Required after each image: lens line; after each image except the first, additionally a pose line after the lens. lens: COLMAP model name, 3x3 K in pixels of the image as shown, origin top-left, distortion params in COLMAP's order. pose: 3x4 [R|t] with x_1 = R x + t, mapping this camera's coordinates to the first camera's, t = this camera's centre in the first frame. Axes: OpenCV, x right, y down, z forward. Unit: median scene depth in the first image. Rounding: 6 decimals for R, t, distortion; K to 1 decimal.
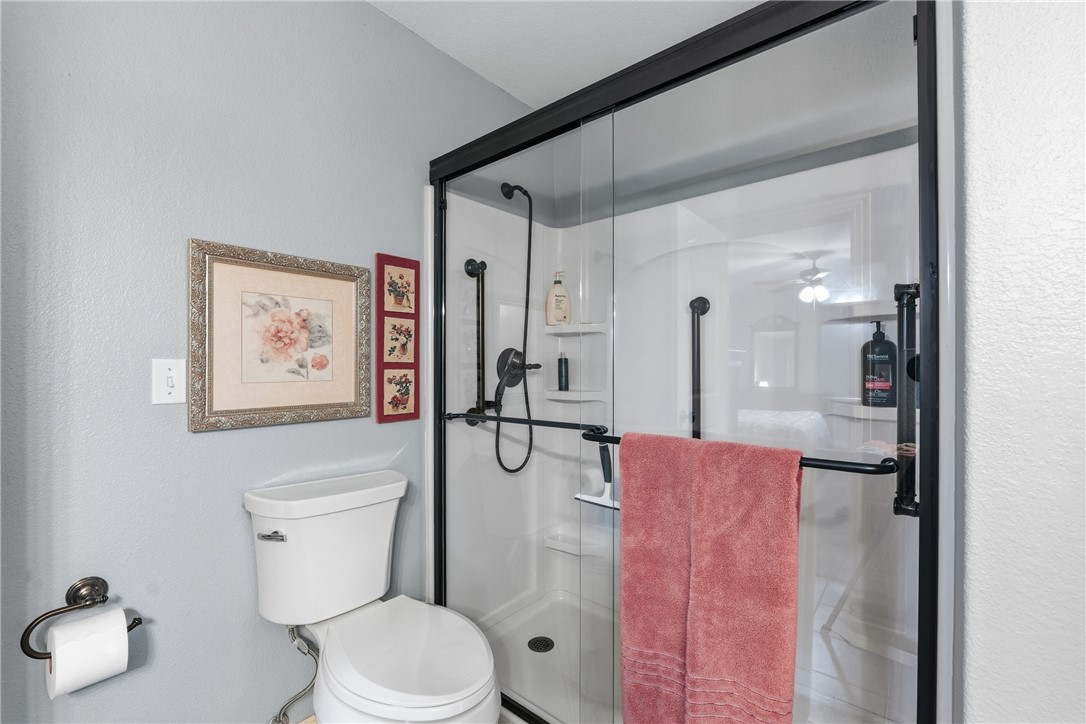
lens RADIAL K [[447.2, 0, 536.6], [0, 447.2, 365.6], [0, 0, 1]] dist [-0.011695, 0.000131]
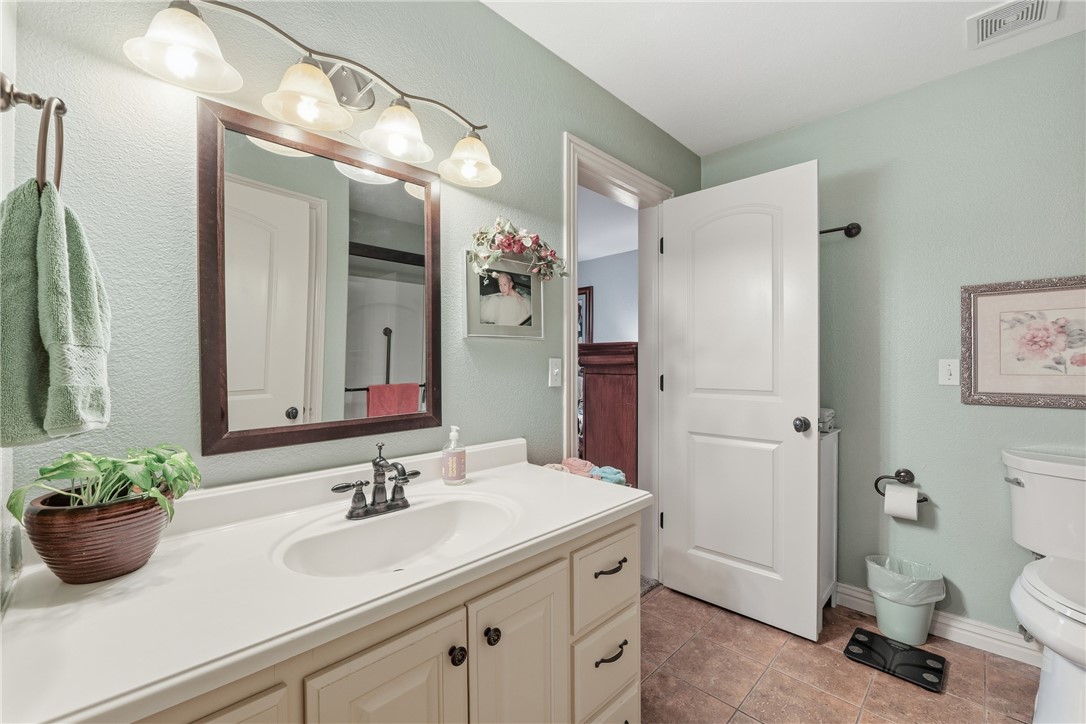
lens RADIAL K [[447.2, 0, 535.6], [0, 447.2, 364.0], [0, 0, 1]] dist [-0.011695, 0.000131]
pose [[-0.097593, 0.000279, -0.995226, 0.910120], [0.002557, 0.999997, 0.000030, -0.000075], [0.995223, -0.002542, -0.097594, -0.375840]]
